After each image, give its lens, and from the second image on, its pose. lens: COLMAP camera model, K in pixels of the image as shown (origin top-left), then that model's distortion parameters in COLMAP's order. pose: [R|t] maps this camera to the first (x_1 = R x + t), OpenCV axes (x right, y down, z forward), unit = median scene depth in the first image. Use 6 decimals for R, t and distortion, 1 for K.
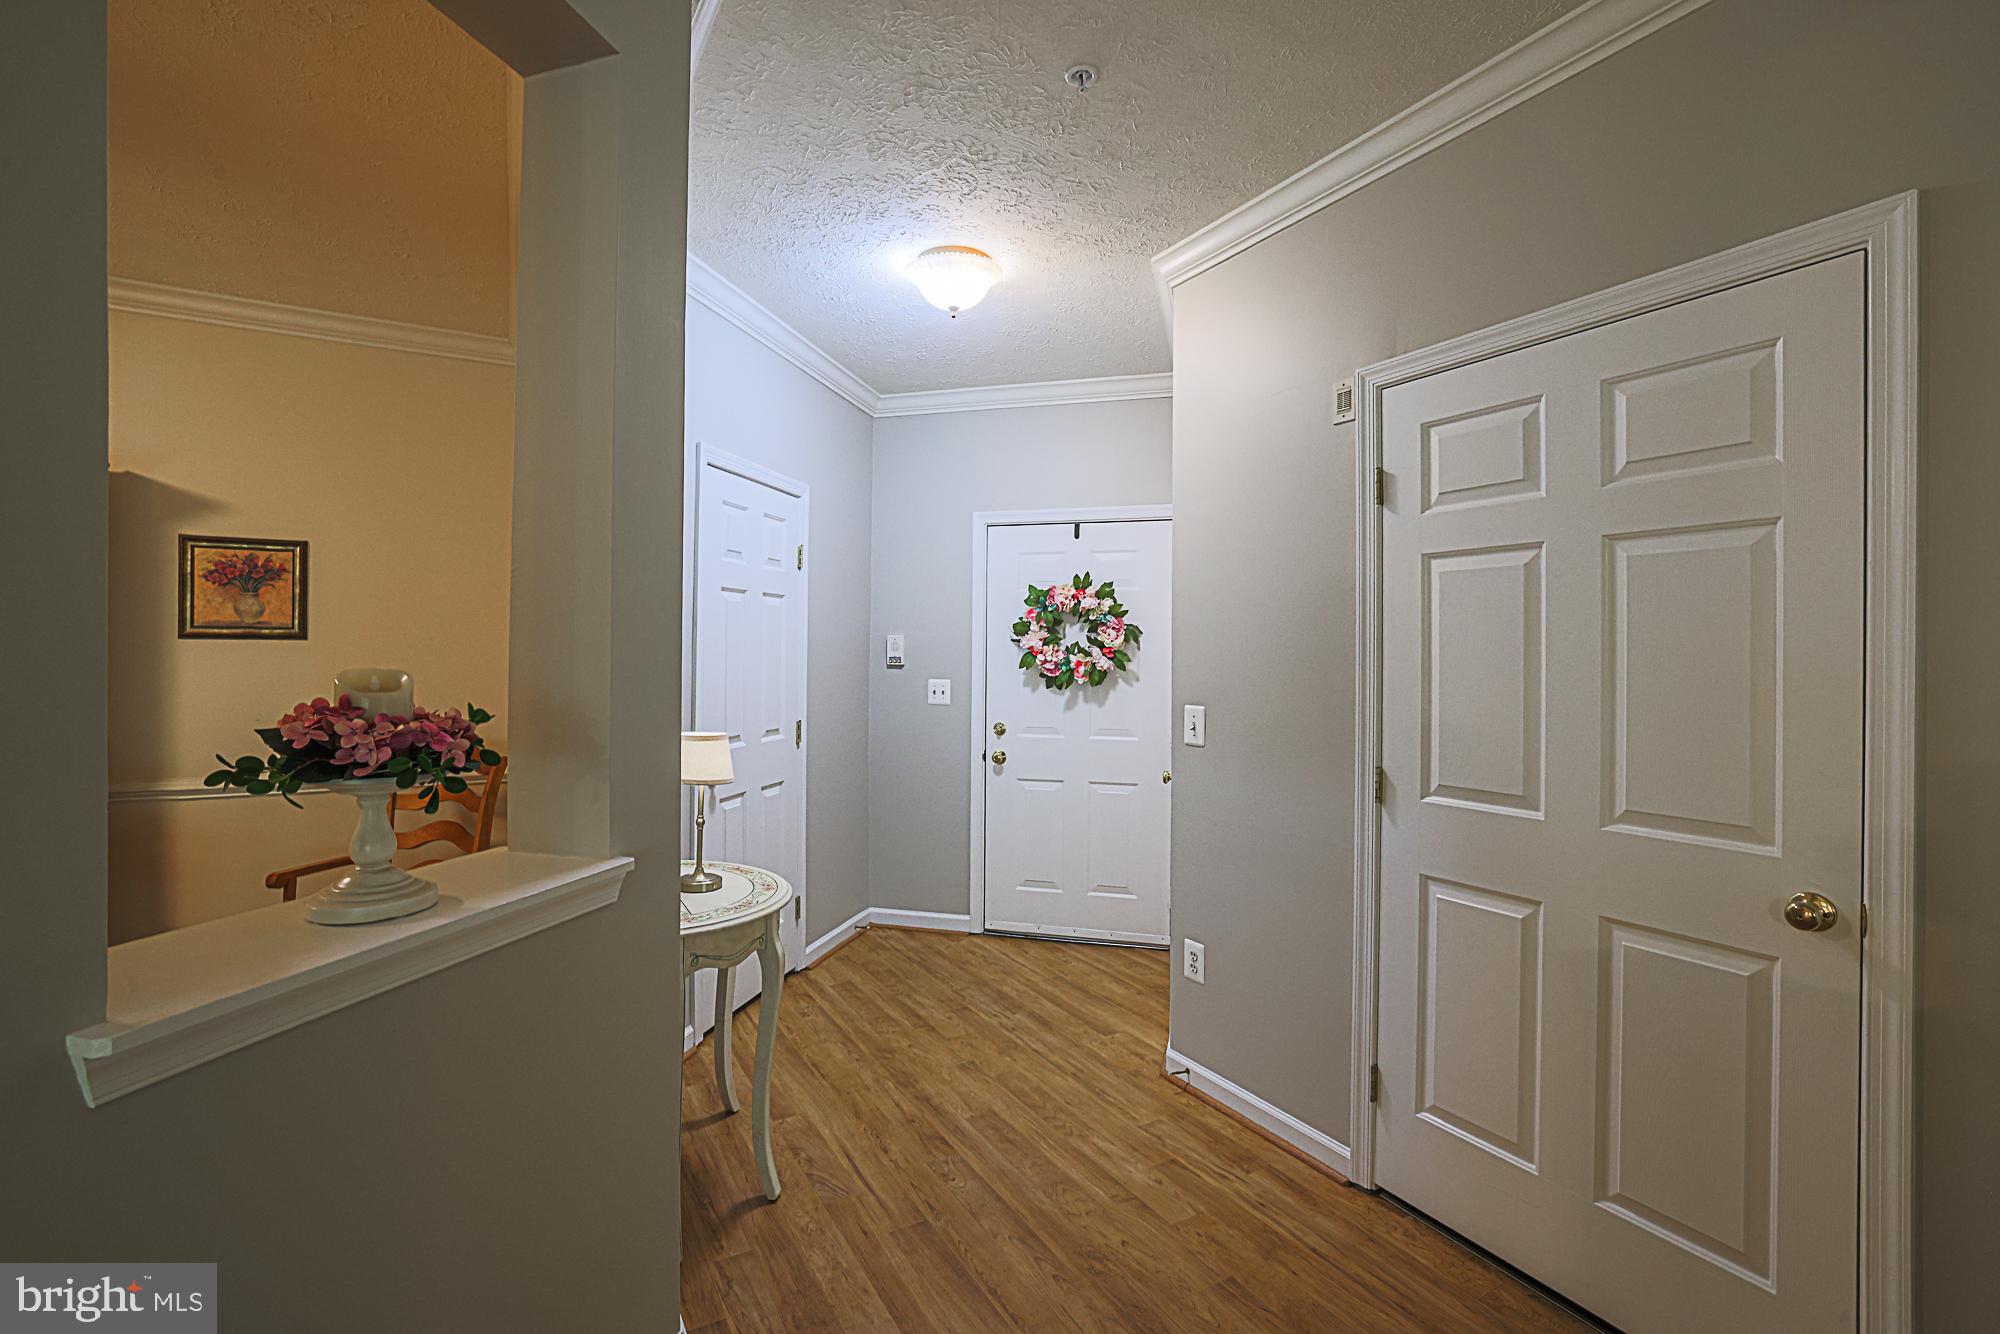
lens RADIAL K [[873.7, 0, 984.9], [0, 873.7, 649.2], [0, 0, 1]] dist [-0.041542, 0.015530]
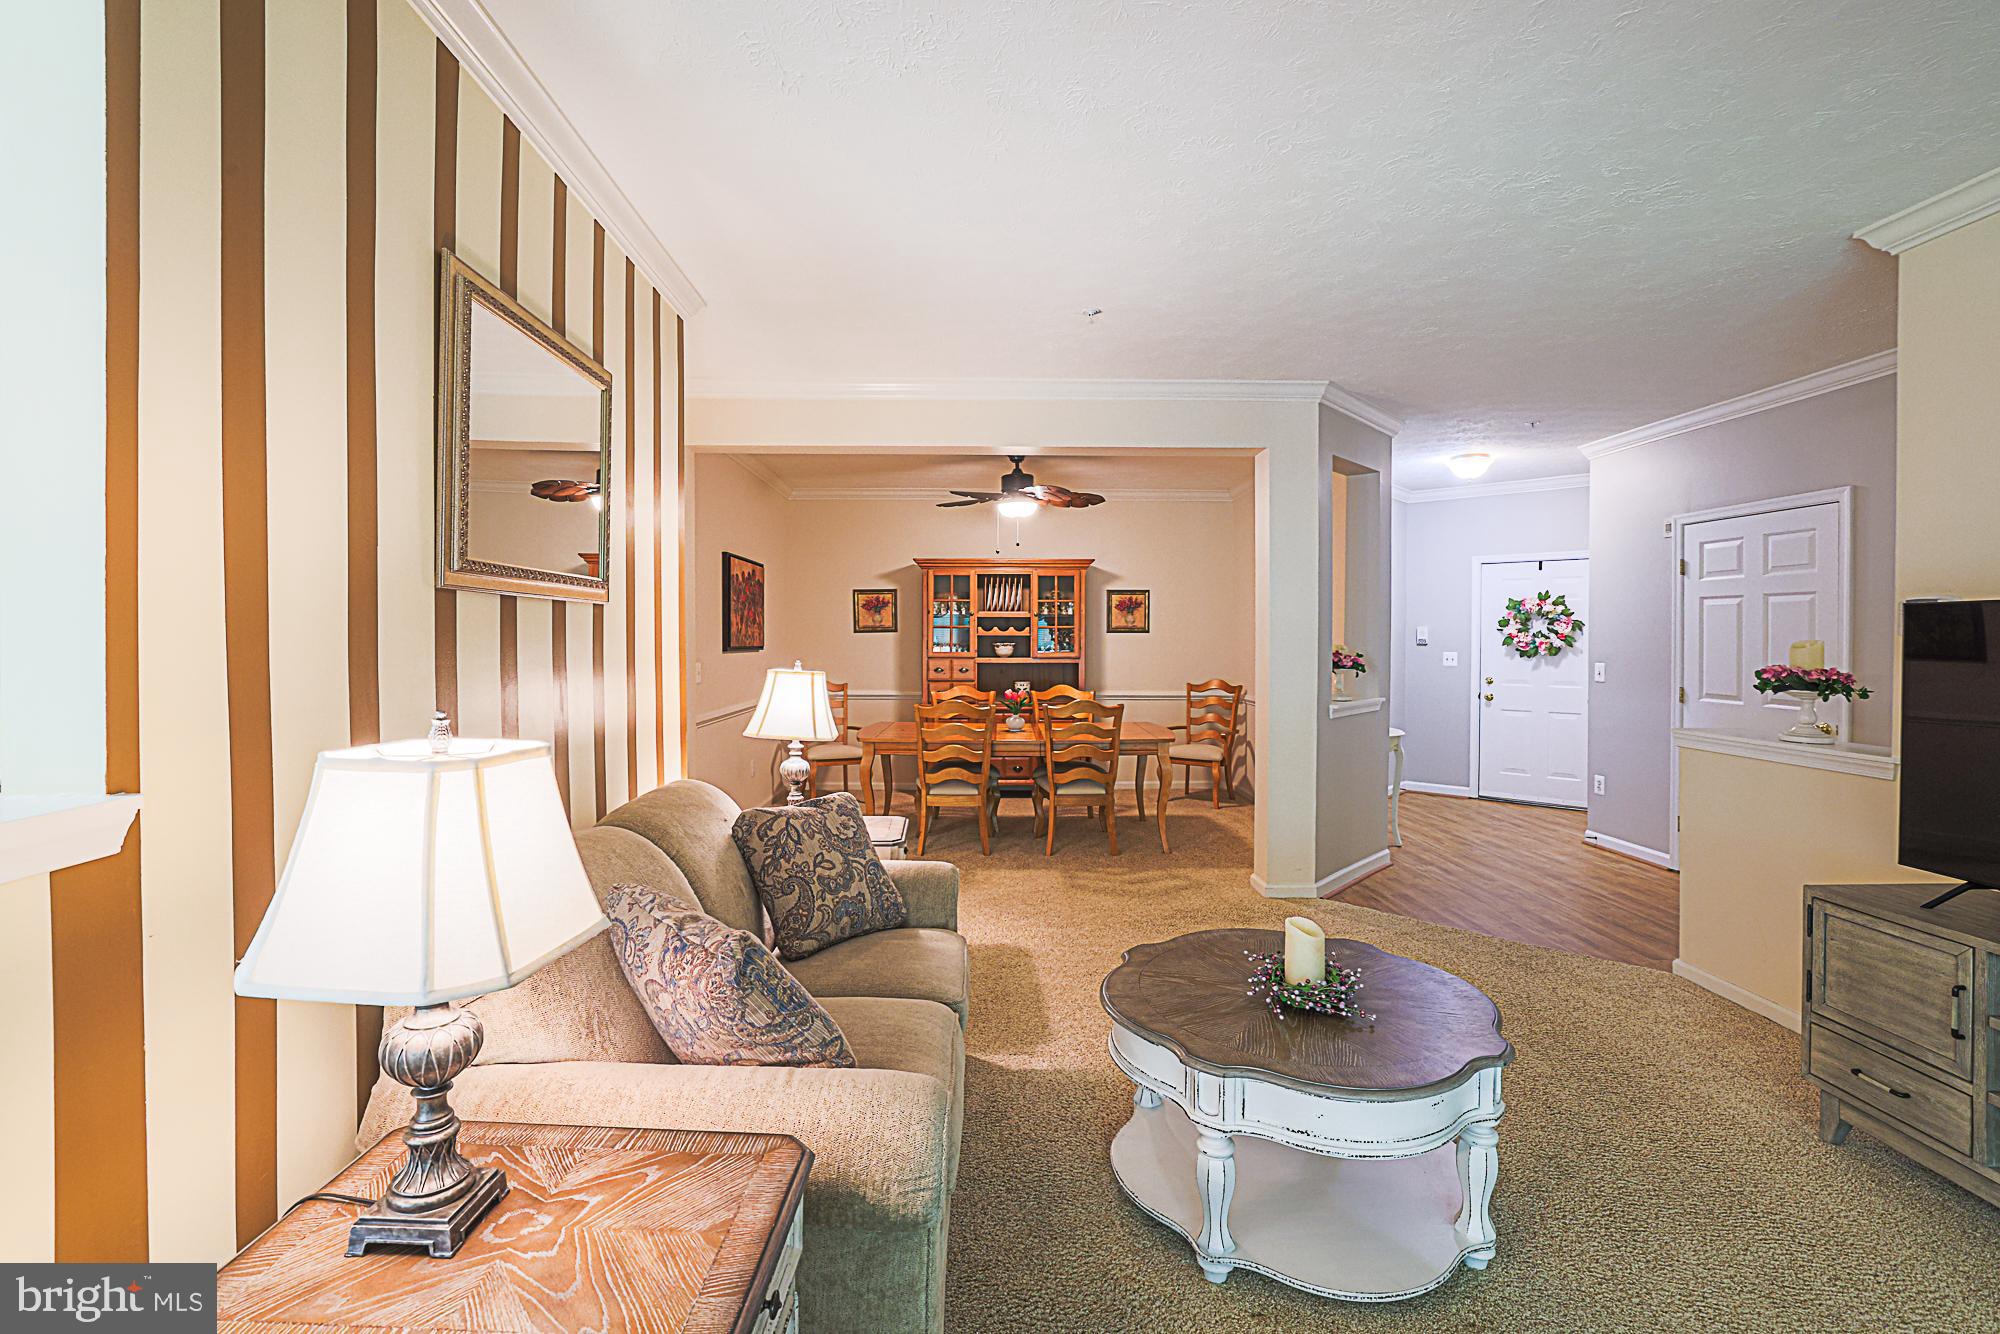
lens RADIAL K [[873.7, 0, 990.6], [0, 873.7, 645.6], [0, 0, 1]] dist [-0.041542, 0.015530]
pose [[0.885361, 0.000507, -0.464904, -0.082307], [0.007926, 0.999838, 0.016184, -0.018294], [0.464836, -0.018014, 0.885213, -1.271397]]
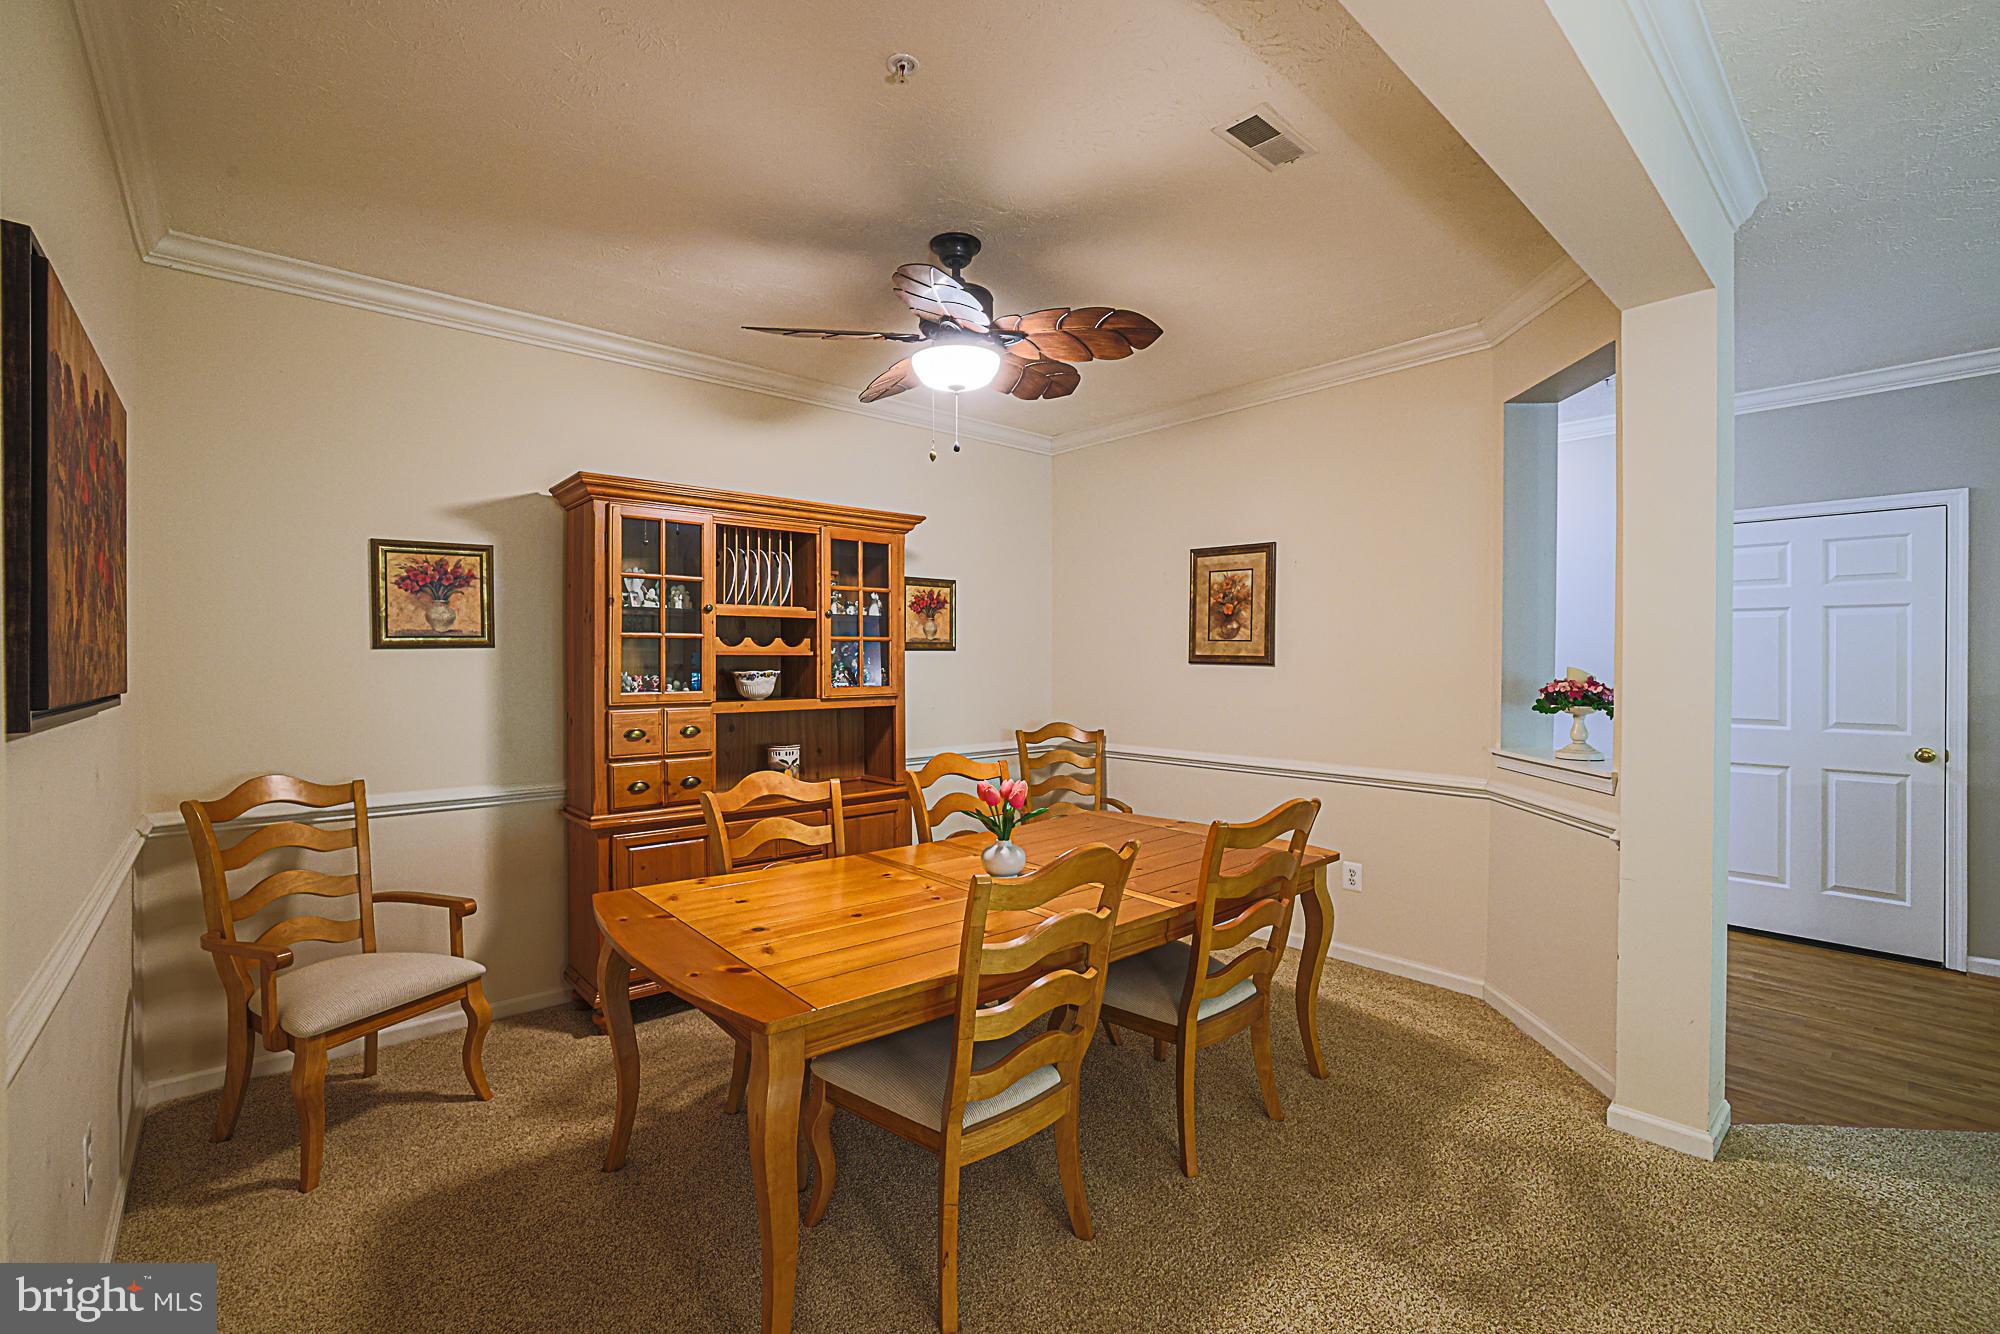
lens RADIAL K [[873.7, 0, 997.2], [0, 873.7, 652.6], [0, 0, 1]] dist [-0.041542, 0.015530]
pose [[0.975330, -0.006014, 0.220671, -1.046072], [0.004686, 0.999968, 0.006542, -0.016598], [-0.220703, -0.005347, 0.975326, -0.402969]]
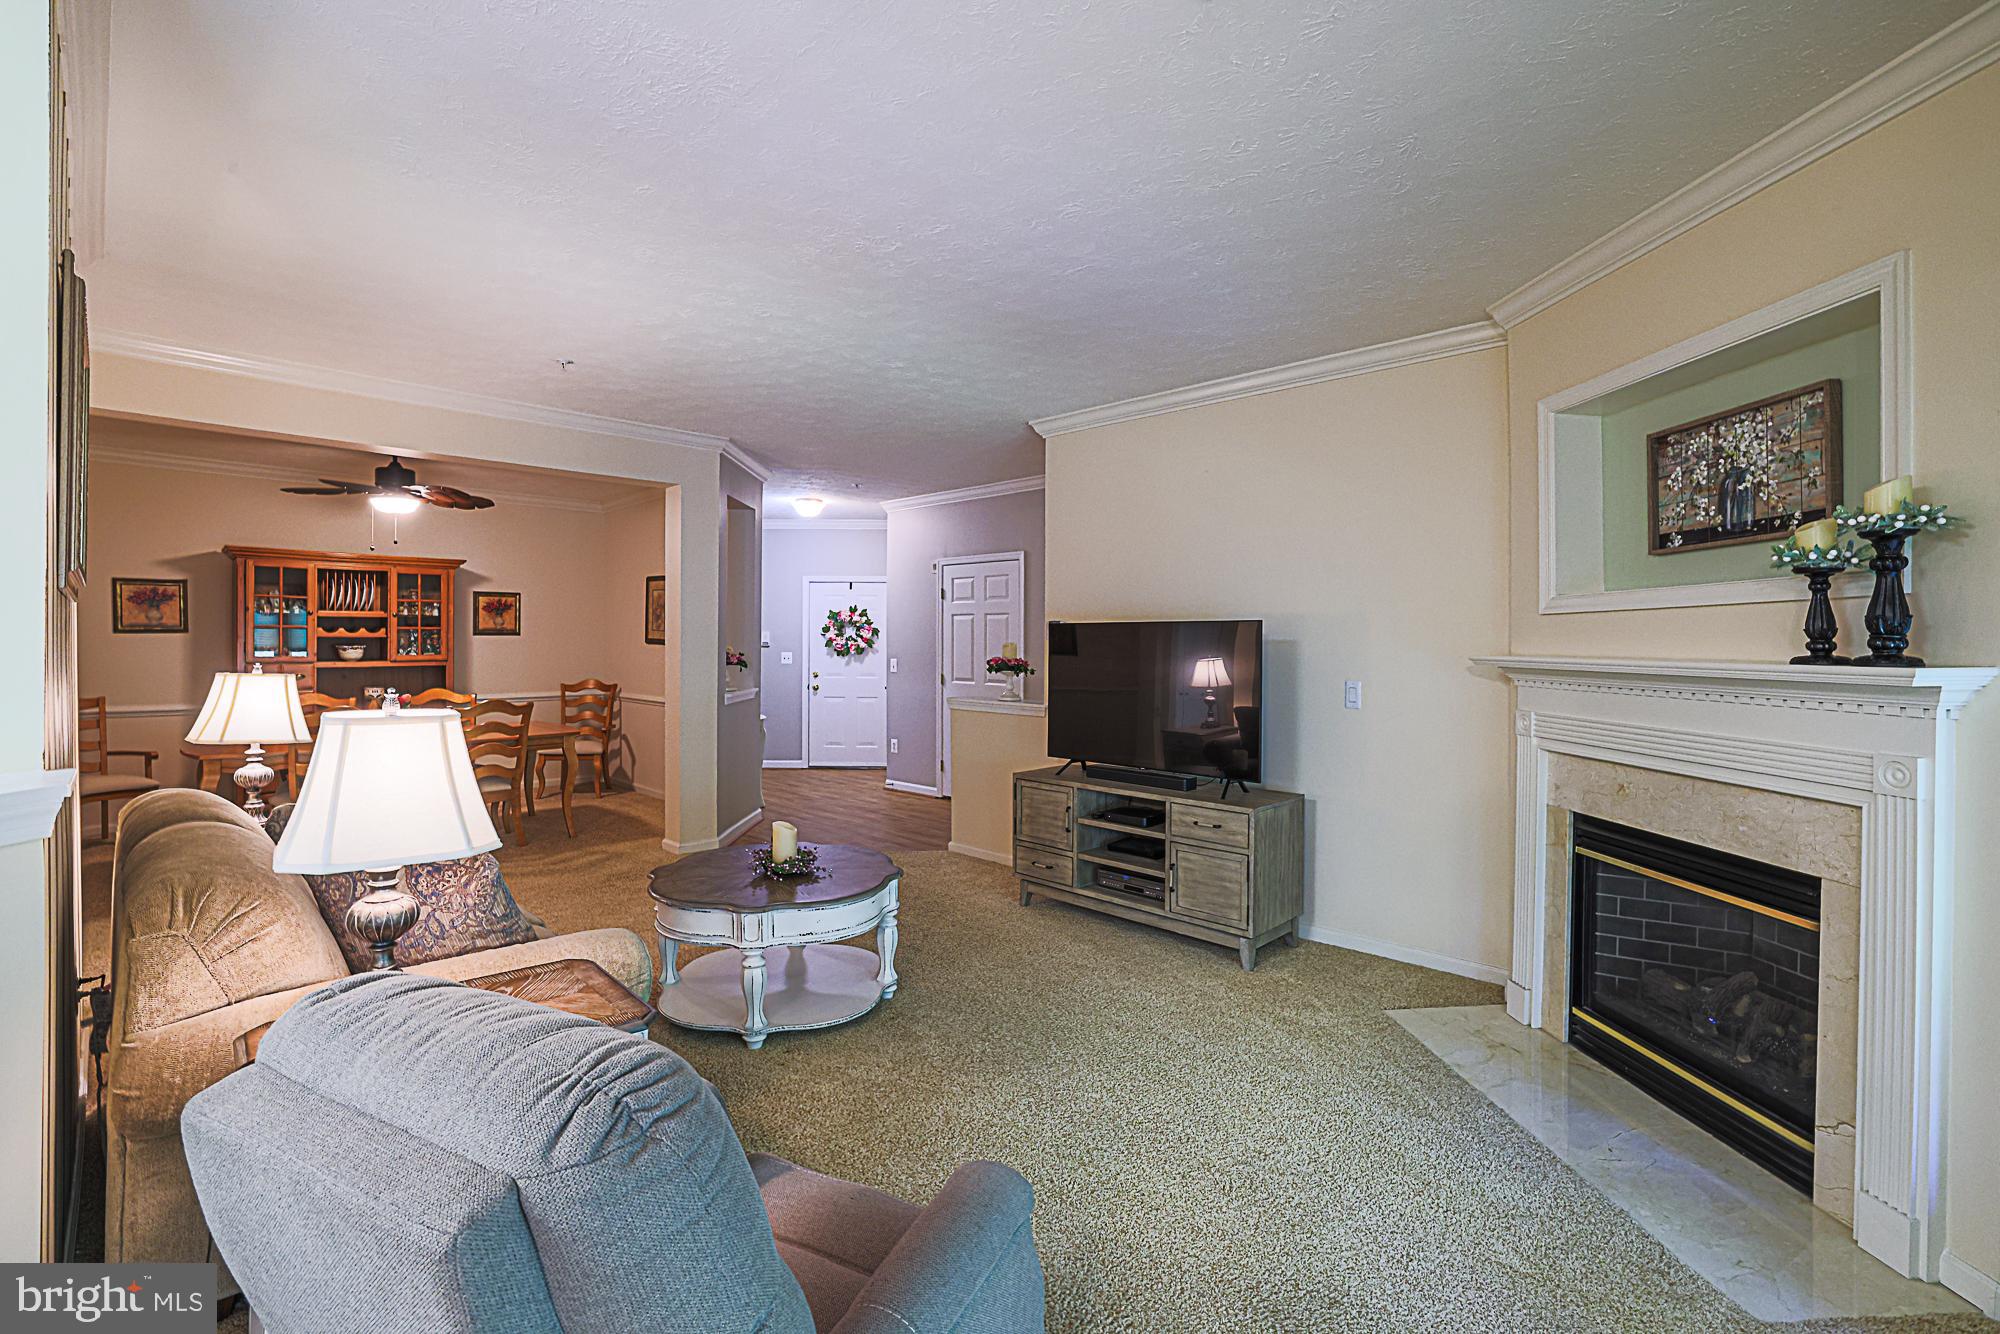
lens RADIAL K [[873.7, 0, 1005.3], [0, 873.7, 643.9], [0, 0, 1]] dist [-0.041542, 0.015530]
pose [[0.955847, -0.002303, 0.293857, -0.224759], [-0.001691, 0.999910, 0.013335, -0.021370], [-0.293861, -0.013243, 0.955756, -1.629468]]
